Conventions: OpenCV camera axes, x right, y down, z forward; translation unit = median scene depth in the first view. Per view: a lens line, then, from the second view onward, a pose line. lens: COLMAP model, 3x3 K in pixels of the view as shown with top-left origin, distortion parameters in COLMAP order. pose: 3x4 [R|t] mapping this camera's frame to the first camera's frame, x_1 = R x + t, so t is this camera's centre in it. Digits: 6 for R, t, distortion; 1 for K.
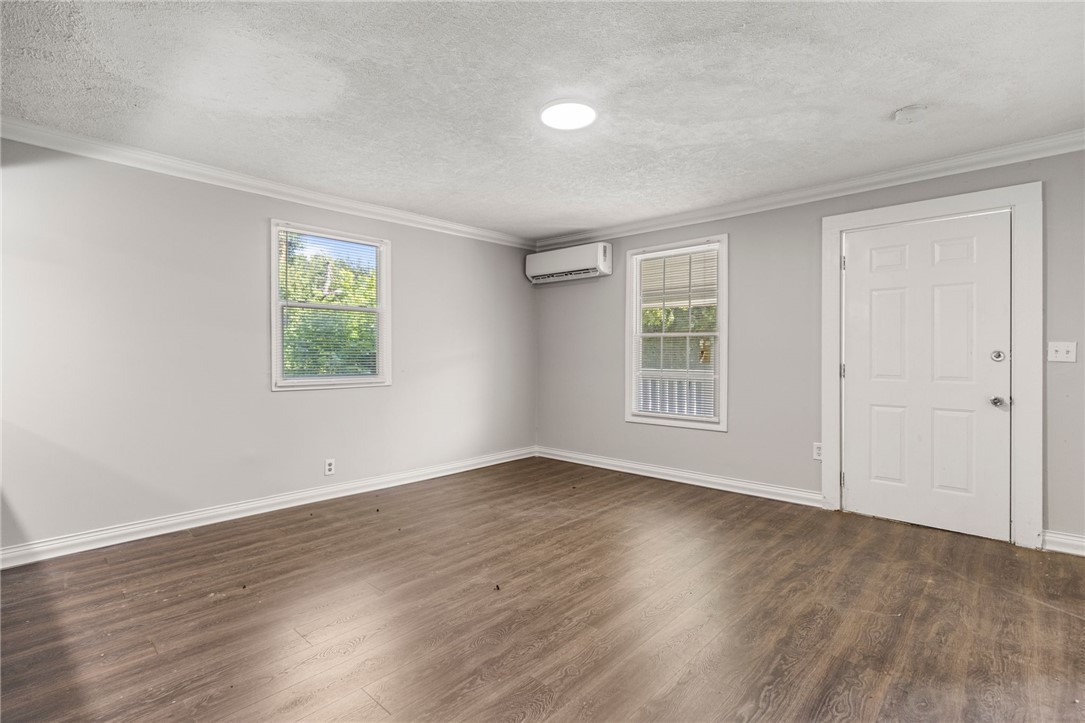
lens RADIAL K [[489.4, 0, 553.4], [0, 489.4, 361.6], [0, 0, 1]] dist [0.008703, 0.000161]
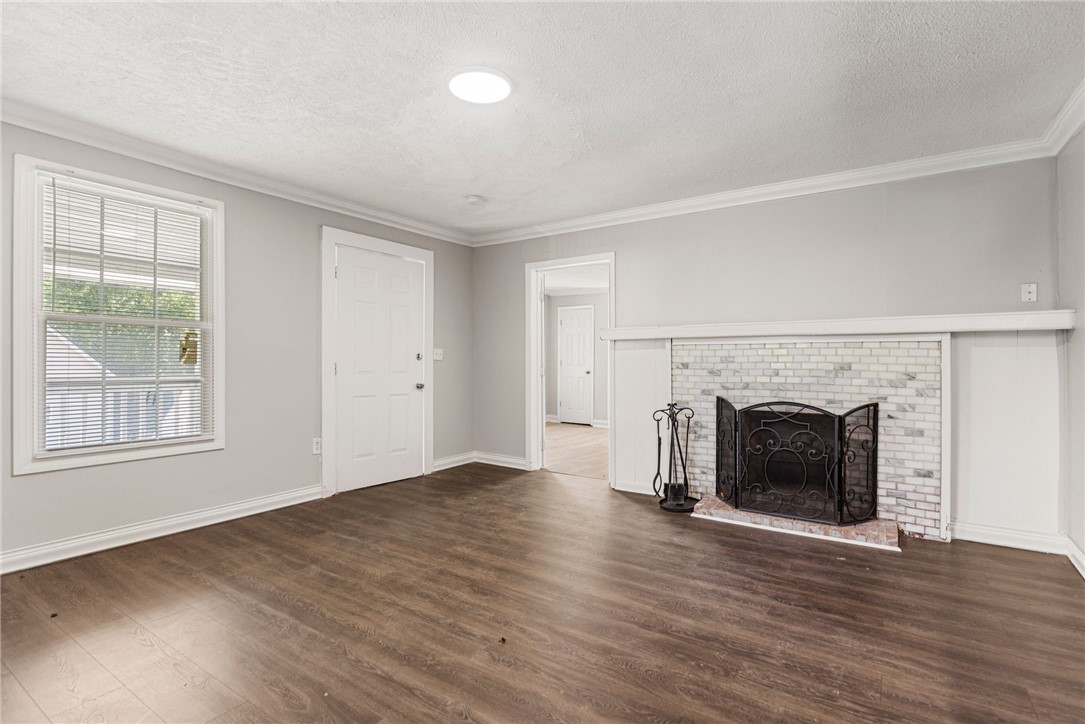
lens RADIAL K [[500.2, 0, 542.5], [0, 500.2, 362.0], [0, 0, 1]] dist [-0.003896, -0.000194]
pose [[-0.096145, -0.002218, 0.995365, -0.747584], [0.007734, 0.999966, 0.002975, 0.004684], [-0.995337, 0.007984, -0.096125, 0.814521]]
